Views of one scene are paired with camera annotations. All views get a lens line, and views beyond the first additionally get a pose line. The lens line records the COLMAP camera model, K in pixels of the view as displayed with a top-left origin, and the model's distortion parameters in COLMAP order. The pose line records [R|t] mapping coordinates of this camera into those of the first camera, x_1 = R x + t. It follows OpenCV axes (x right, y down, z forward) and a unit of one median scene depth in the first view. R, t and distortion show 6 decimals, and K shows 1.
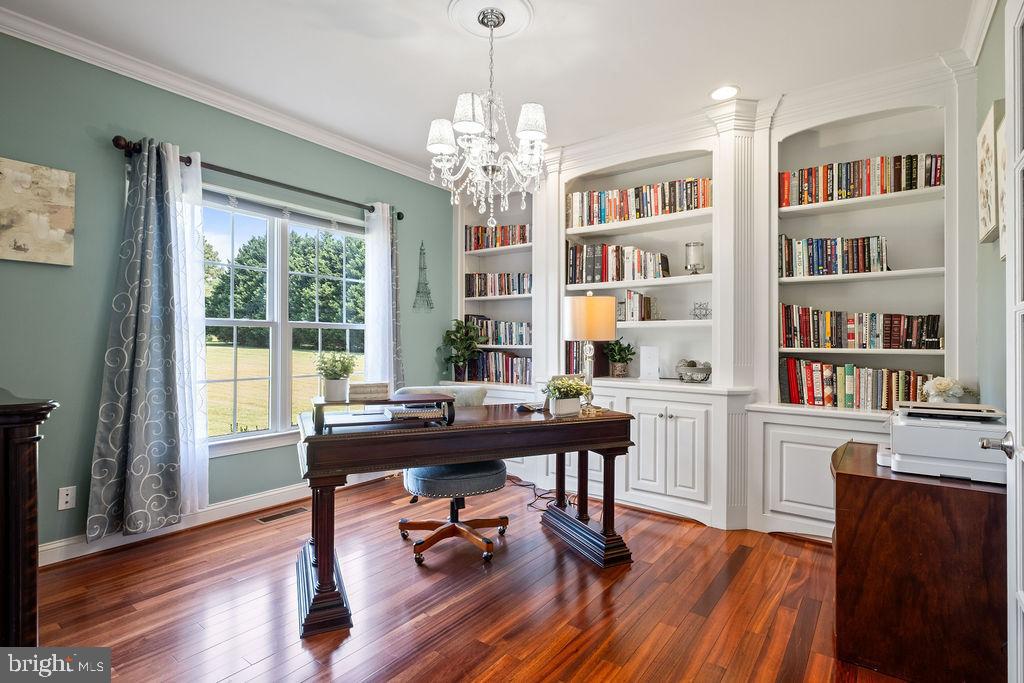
lens RADIAL K [[495.1, 0, 512.5], [0, 495.1, 341.2], [0, 0, 1]] dist [-0.000716, -0.000216]
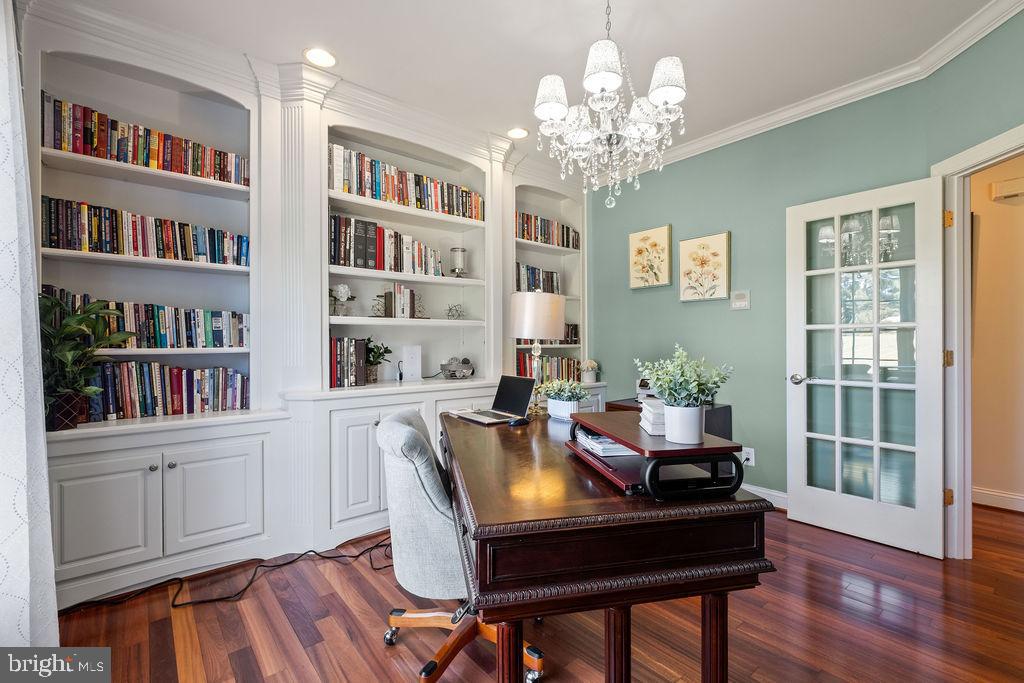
lens RADIAL K [[447.9, 0, 512.2], [0, 447.9, 343.4], [0, 0, 1]] dist [-0.000026, -0.002212]
pose [[0.230106, -0.009510, 0.973119, -0.496927], [0.003245, 0.999954, 0.009005, -0.001365], [-0.973160, 0.001086, 0.230127, 0.599252]]
